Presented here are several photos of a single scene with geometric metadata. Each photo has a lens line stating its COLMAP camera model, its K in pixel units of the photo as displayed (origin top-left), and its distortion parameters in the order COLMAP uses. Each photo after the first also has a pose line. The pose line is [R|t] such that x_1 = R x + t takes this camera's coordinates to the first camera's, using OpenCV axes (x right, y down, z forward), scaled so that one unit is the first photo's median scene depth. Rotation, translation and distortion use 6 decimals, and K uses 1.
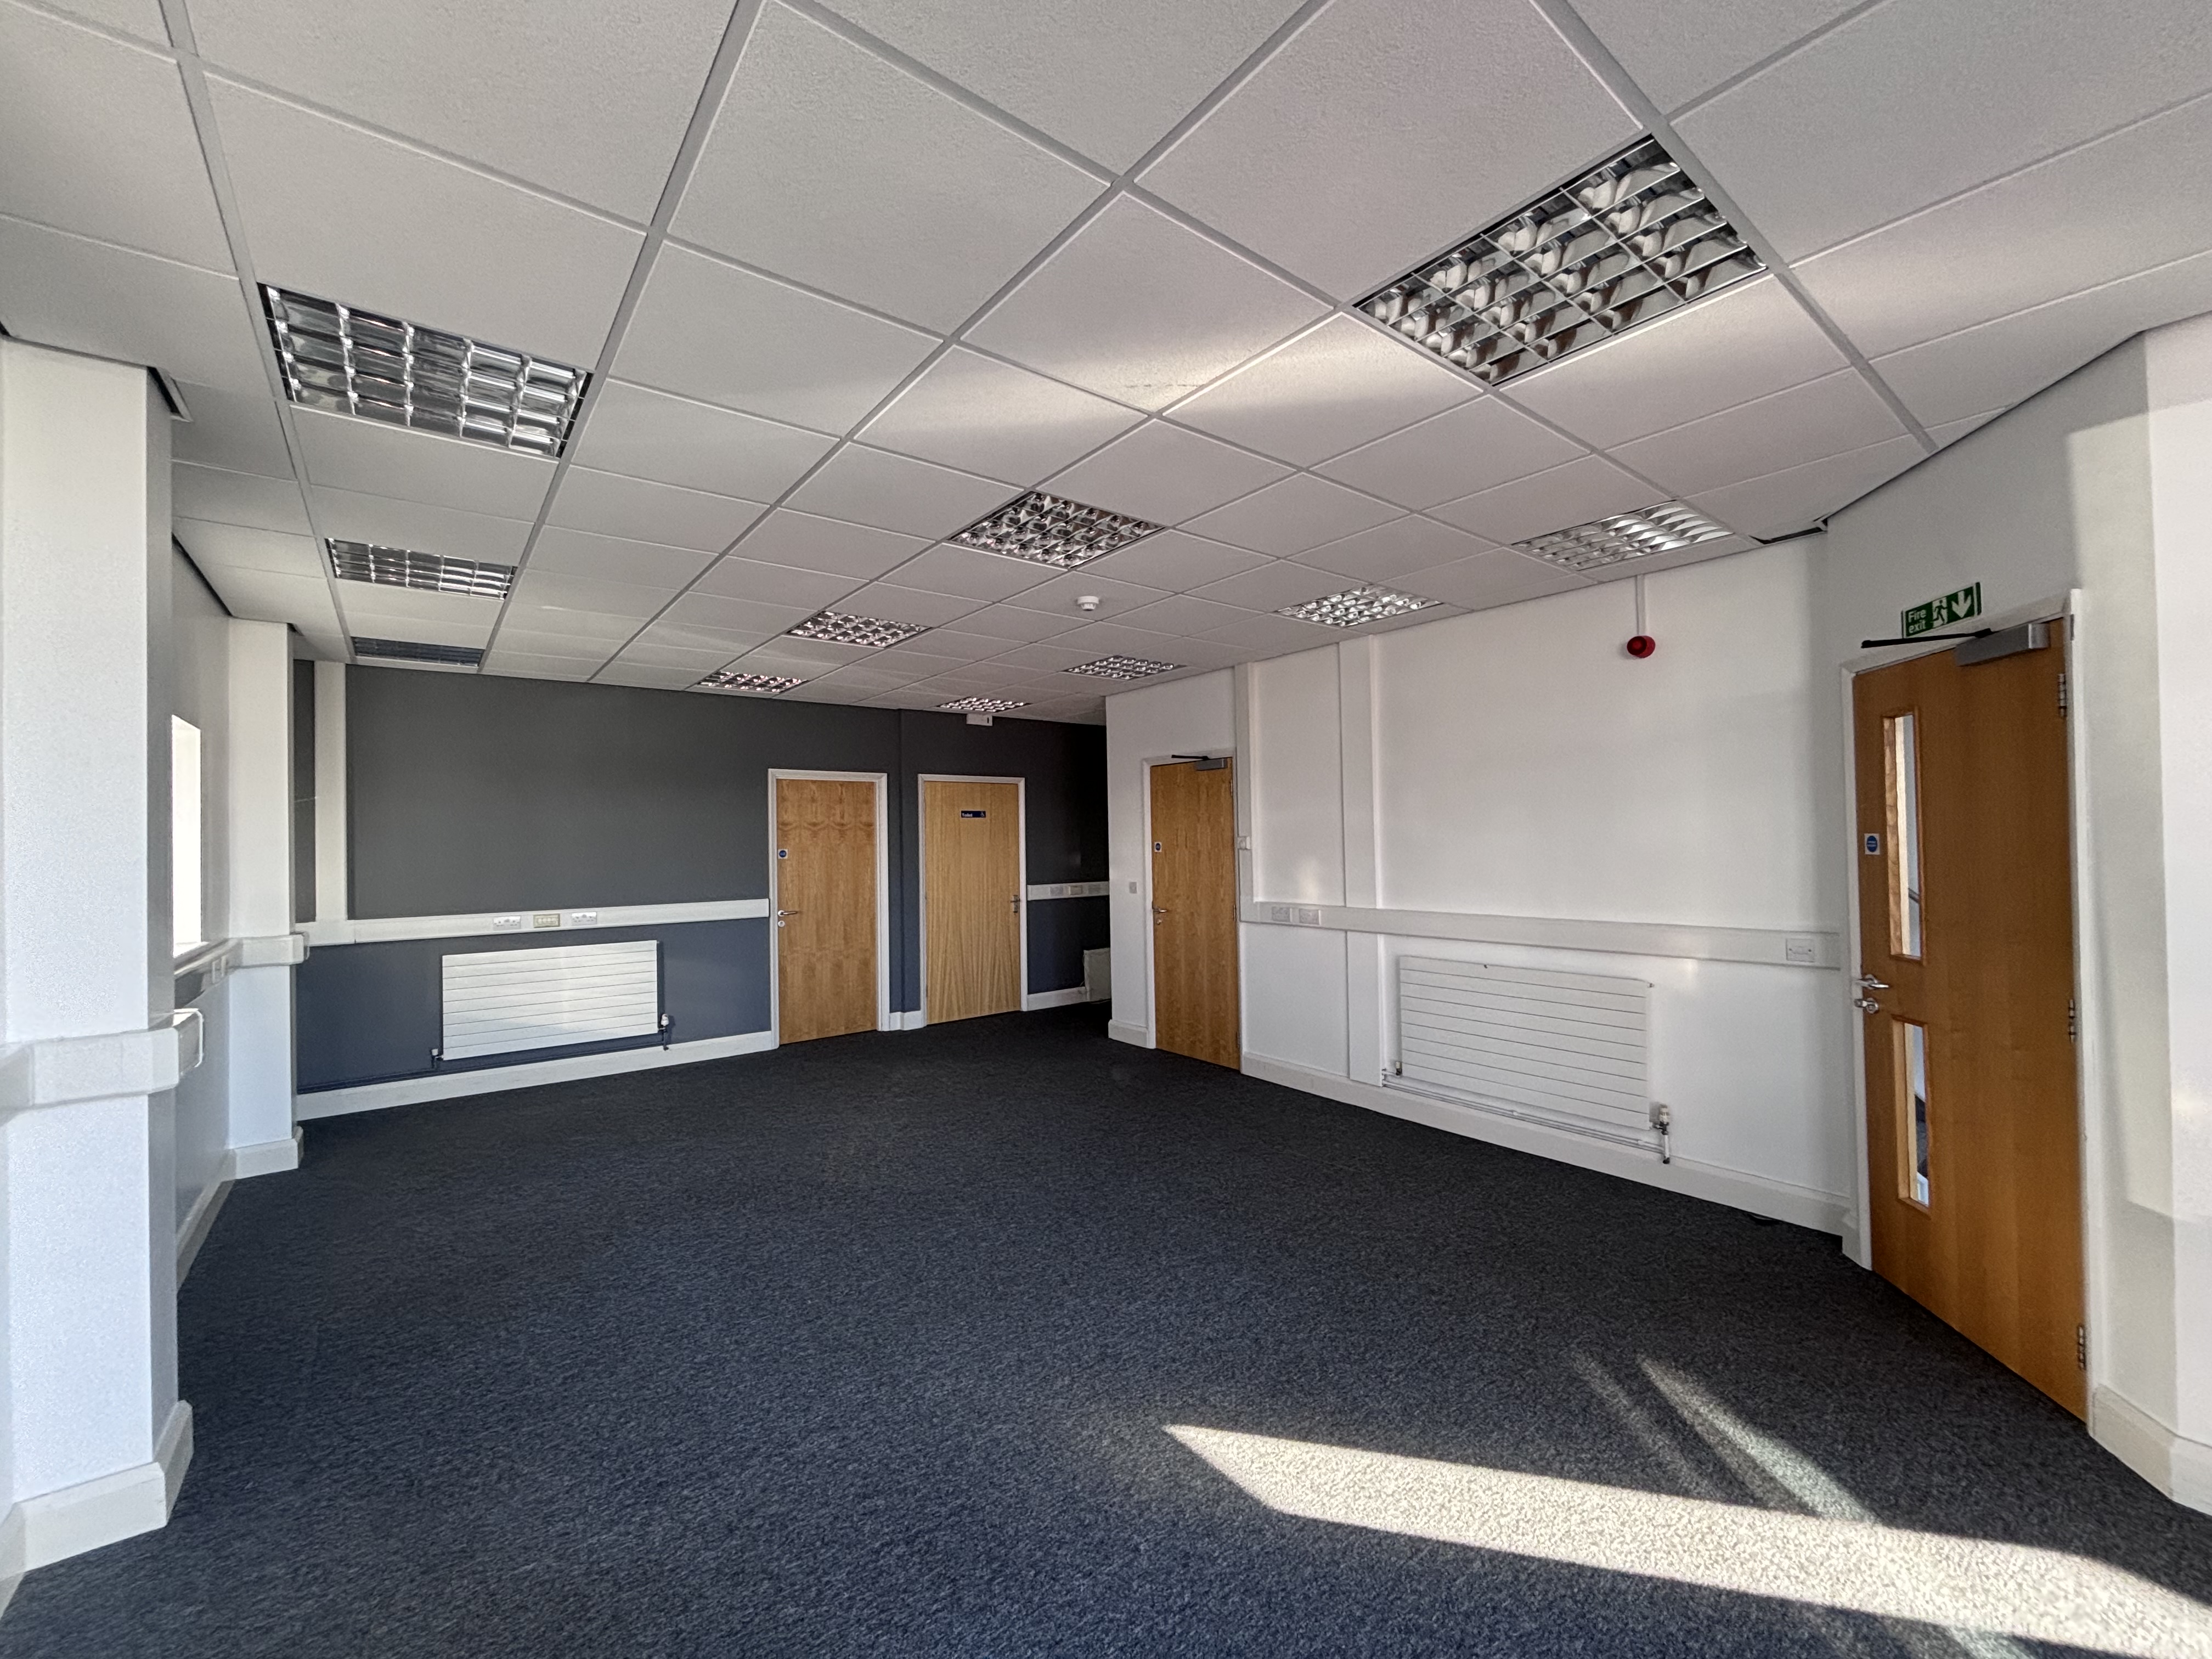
lens RADIAL K [[902.0, 0, 1101.6], [0, 902.0, 832.8], [0, 0, 1]] dist [-0.002361, 0.000625]
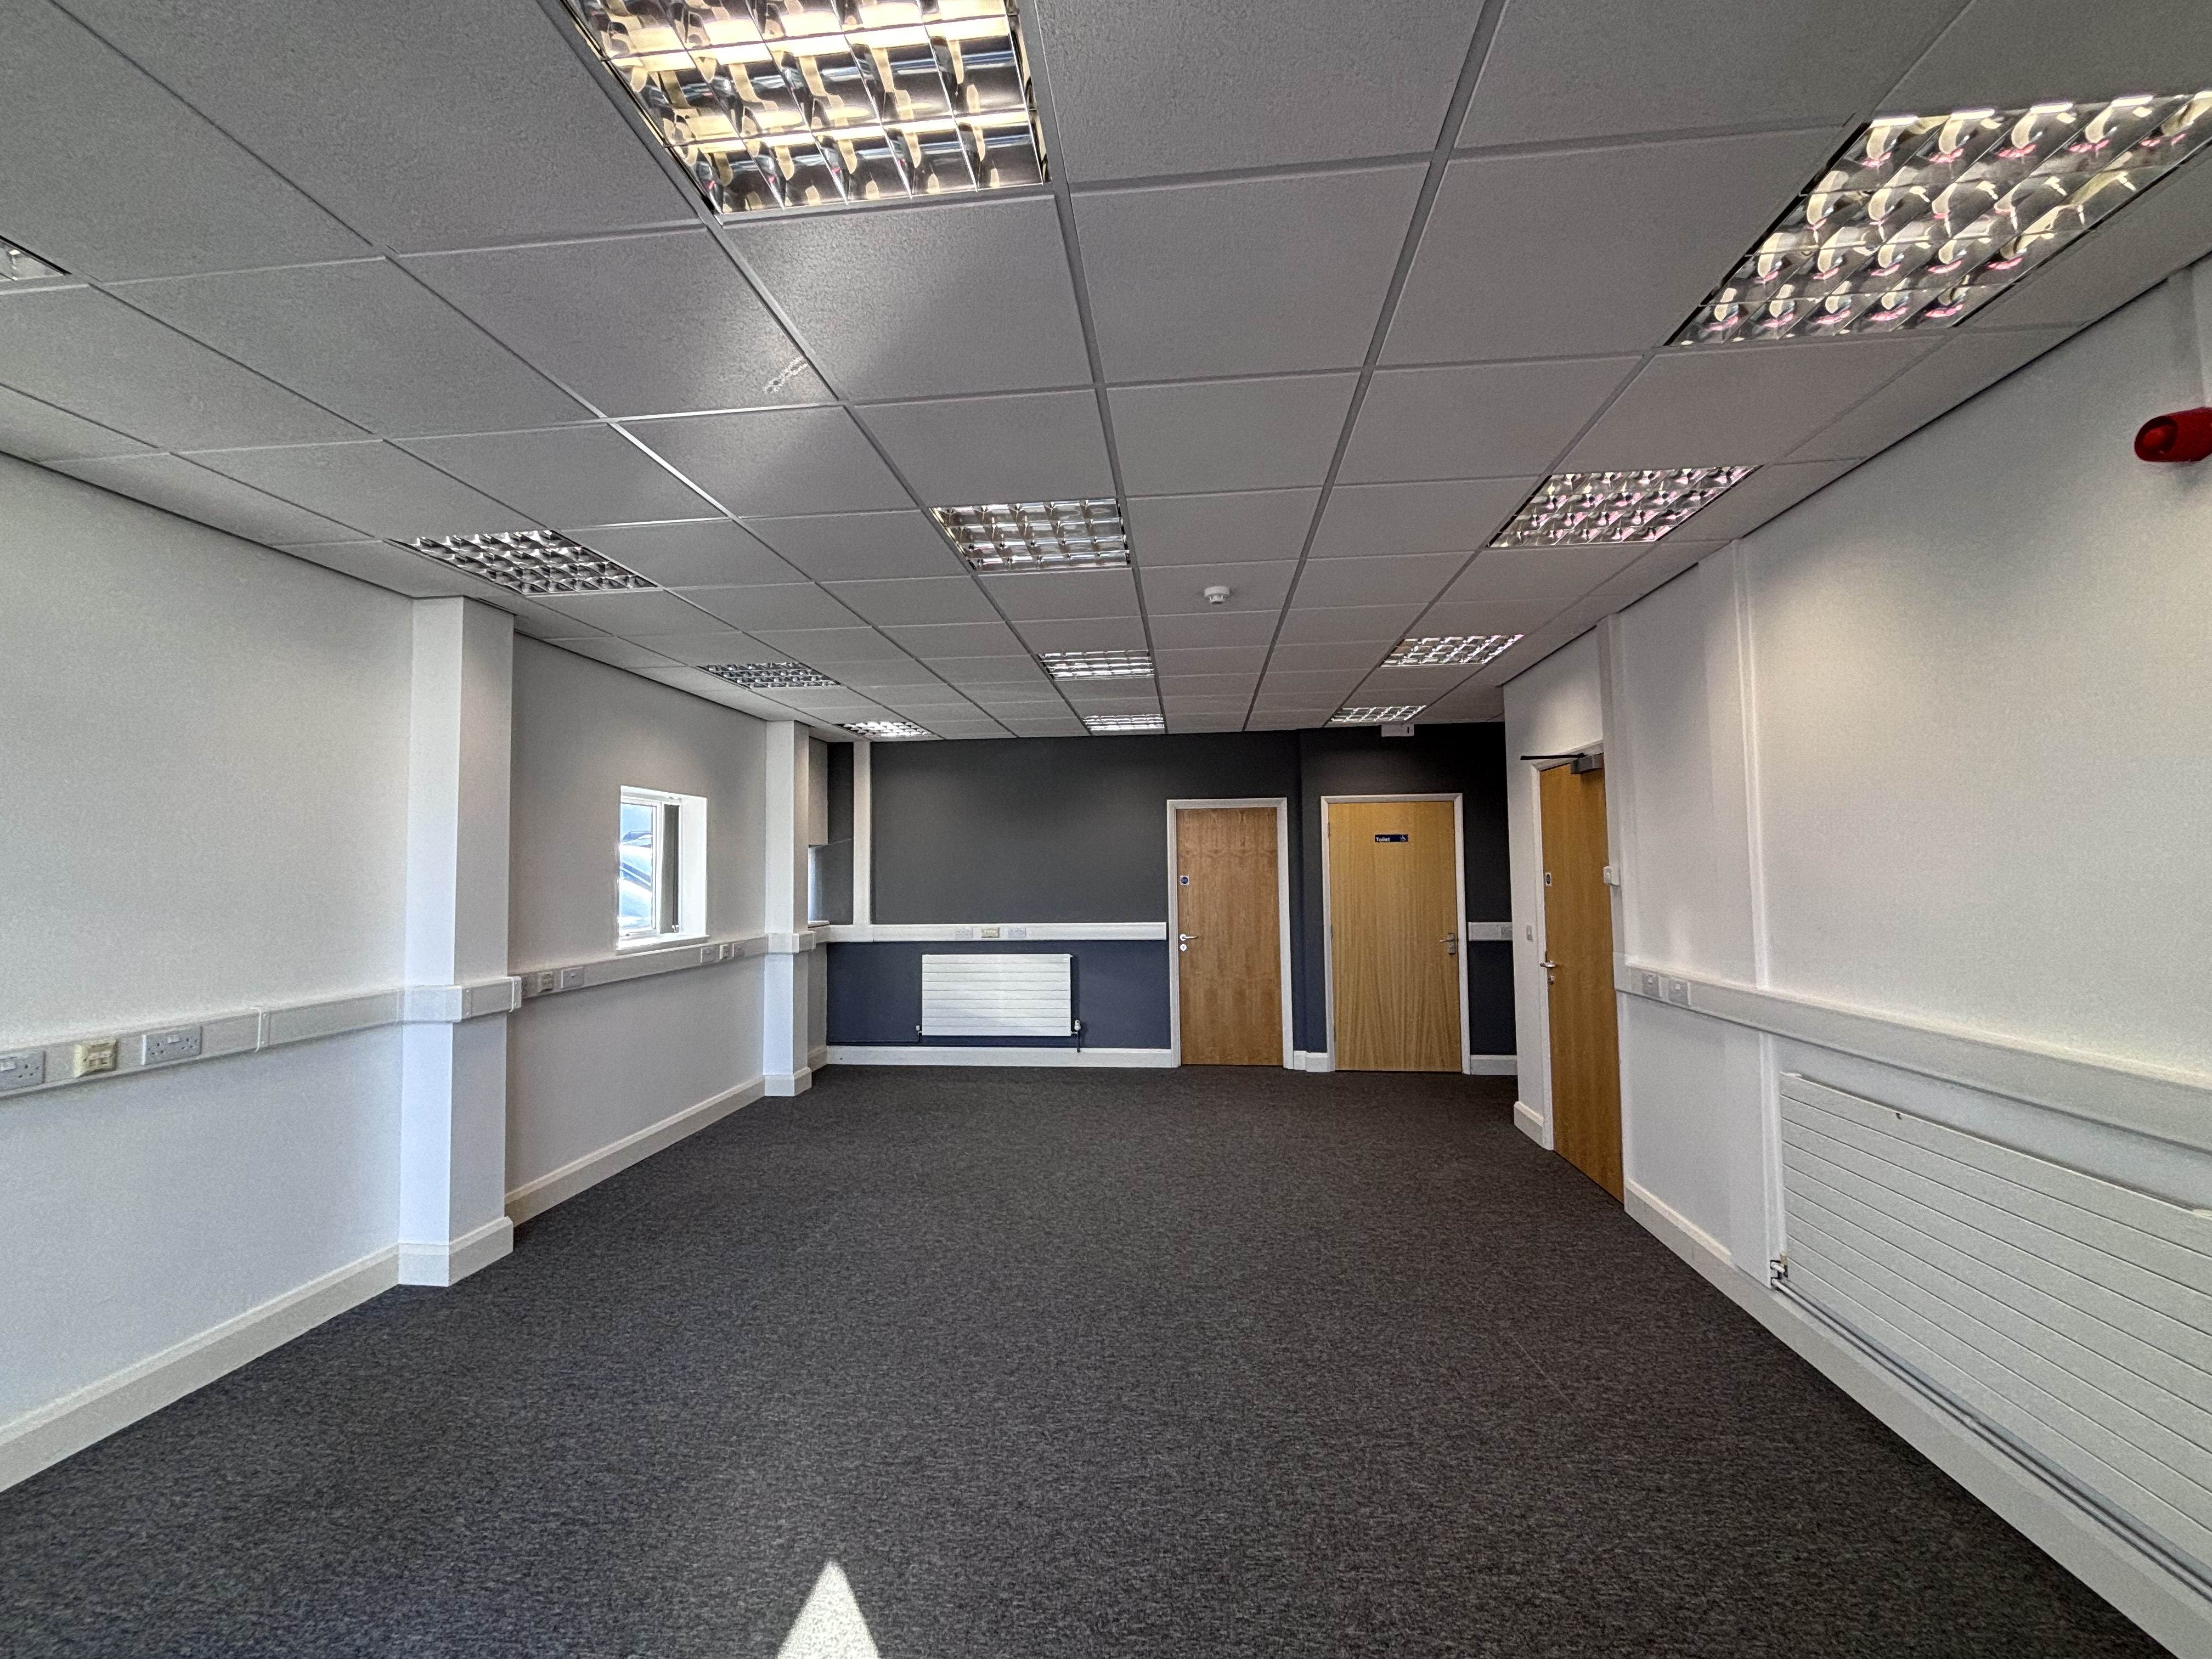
lens RADIAL K [[902.0, 0, 1097.7], [0, 902.0, 841.3], [0, 0, 1]] dist [-0.002361, 0.000625]
pose [[0.723191, -0.011813, -0.690547, 0.317659], [0.002963, 0.999898, -0.014002, -0.007685], [0.690641, 0.008080, 0.723152, 0.200946]]
